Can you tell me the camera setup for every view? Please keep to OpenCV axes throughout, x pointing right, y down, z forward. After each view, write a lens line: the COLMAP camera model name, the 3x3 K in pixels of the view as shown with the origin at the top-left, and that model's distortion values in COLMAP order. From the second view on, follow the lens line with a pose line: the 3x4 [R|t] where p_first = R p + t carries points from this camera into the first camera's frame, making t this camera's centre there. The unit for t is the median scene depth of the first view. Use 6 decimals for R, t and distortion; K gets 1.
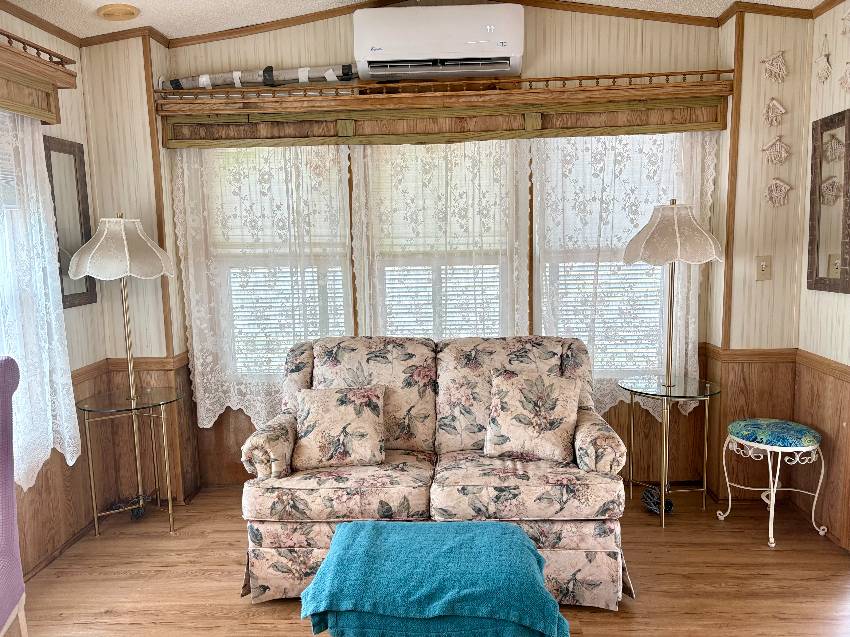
lens RADIAL K [[648.7, 0, 419.4], [0, 648.7, 321.5], [0, 0, 1]] dist [0.046753, -0.052422]
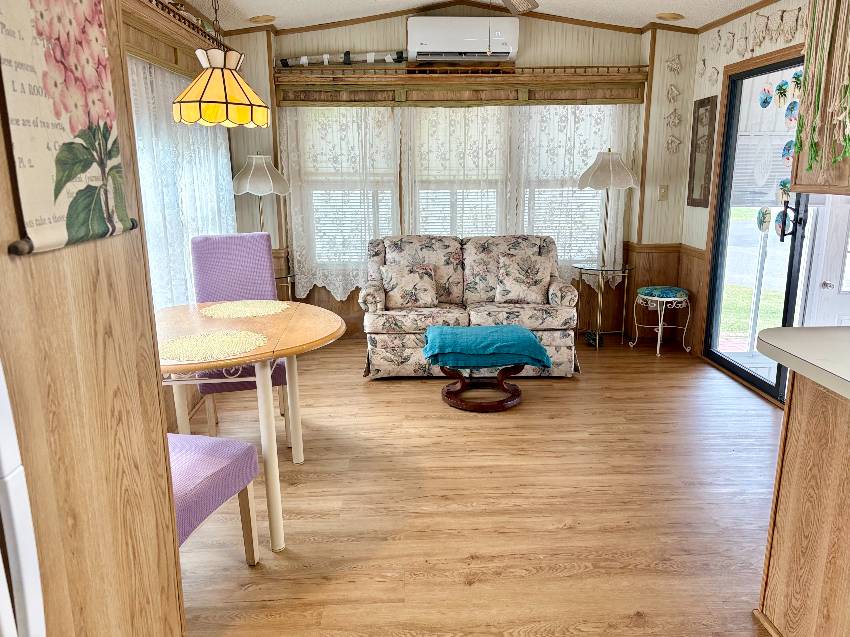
lens RADIAL K [[648.7, 0, 423.6], [0, 648.7, 318.0], [0, 0, 1]] dist [0.046753, -0.052422]
pose [[0.996206, -0.006549, 0.086778, -0.209425], [-0.002036, 0.995138, 0.098469, 0.071320], [-0.087001, -0.098272, 0.991349, -0.594549]]
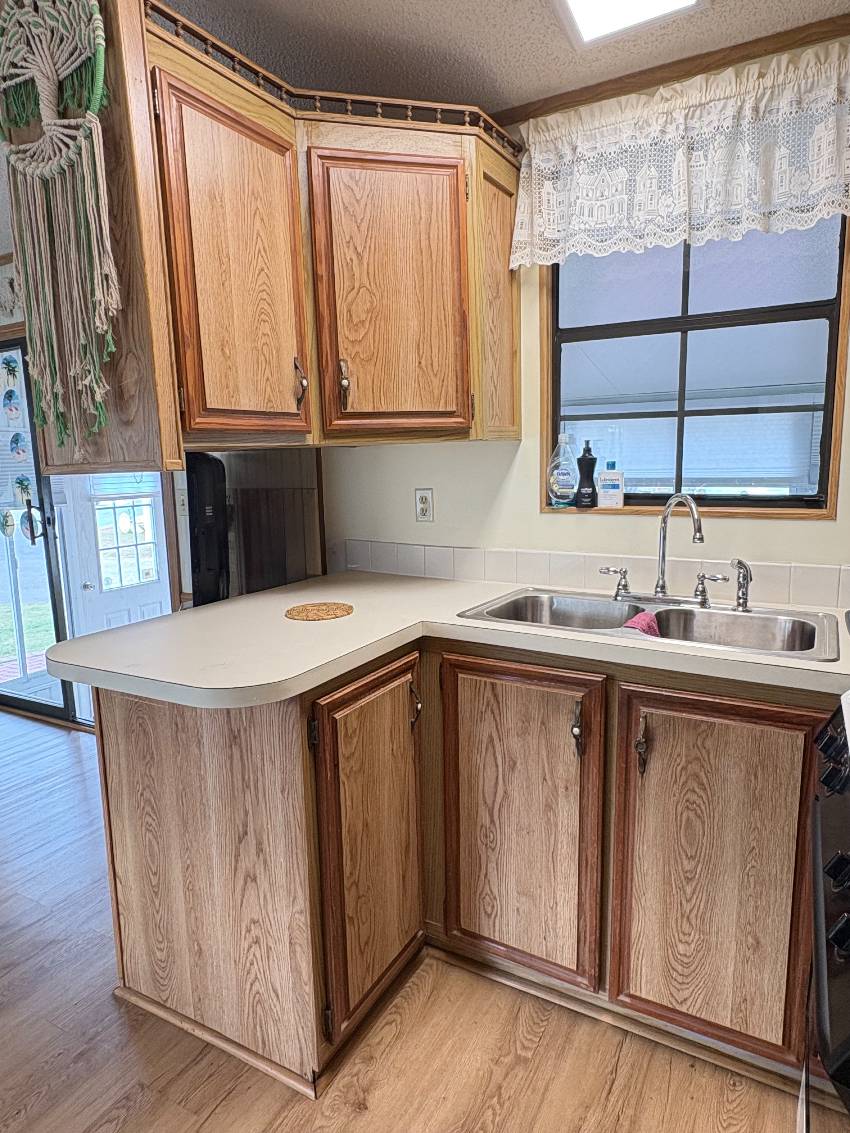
lens RADIAL K [[695.9, 0, 416.3], [0, 695.9, 561.9], [0, 0, 1]] dist [-0.002297, 0.001806]
pose [[0.447392, -0.125837, 0.885441, -0.168607], [0.136585, 0.988051, 0.071406, 0.079291], [-0.883846, 0.088991, 0.459234, -0.503741]]
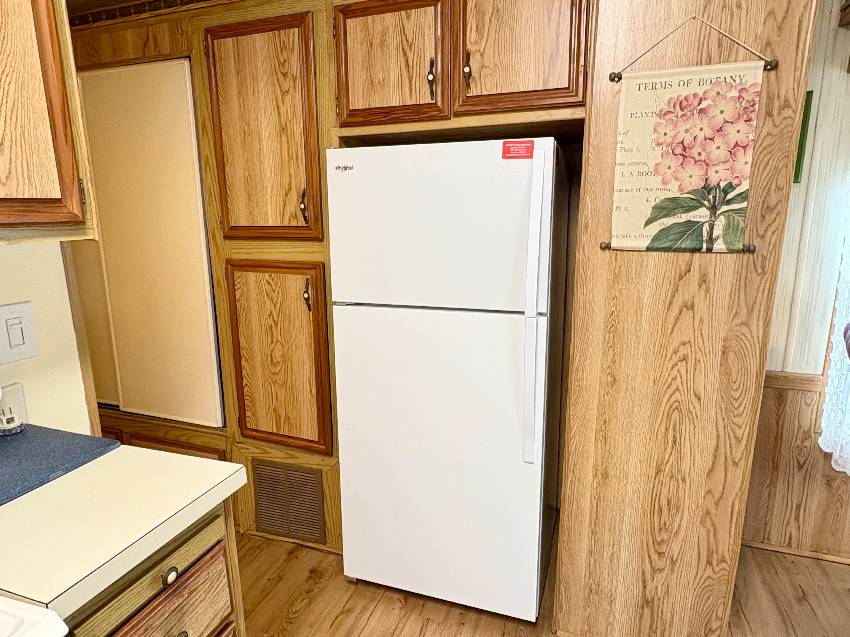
lens RADIAL K [[522.0, 0, 416.7], [0, 522.0, 320.5], [0, 0, 1]] dist [-0.002297, 0.001806]
pose [[-0.297897, 0.226326, -0.927380, 0.142848], [-0.107457, 0.957362, 0.268161, 0.028309], [0.948531, 0.179538, -0.260875, -0.360860]]
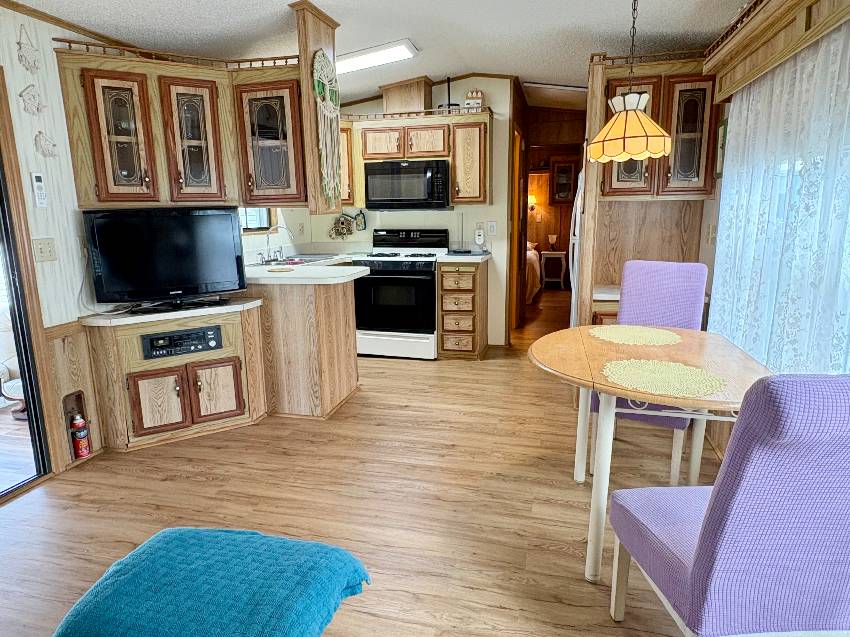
lens RADIAL K [[545.6, 0, 426.9], [0, 545.6, 320.6], [0, 0, 1]] dist [-0.001533, 0.003289]
pose [[-0.980350, -0.003404, 0.197235, -0.248147], [0.061832, 0.944160, 0.323632, -0.109834], [-0.187323, 0.329468, -0.925398, 0.894753]]
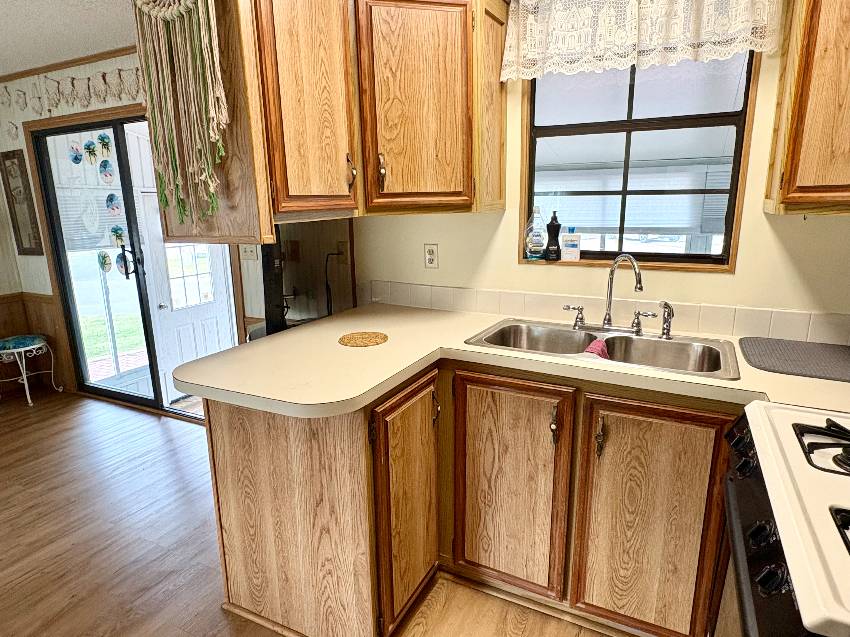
lens RADIAL K [[522.0, 0, 413.1], [0, 522.0, 319.4], [0, 0, 1]] dist [-0.002297, 0.001806]
pose [[0.418850, -0.192956, 0.887318, -0.199535], [0.133640, 0.979621, 0.149945, 0.046768], [-0.898168, 0.055777, 0.436101, -0.476854]]
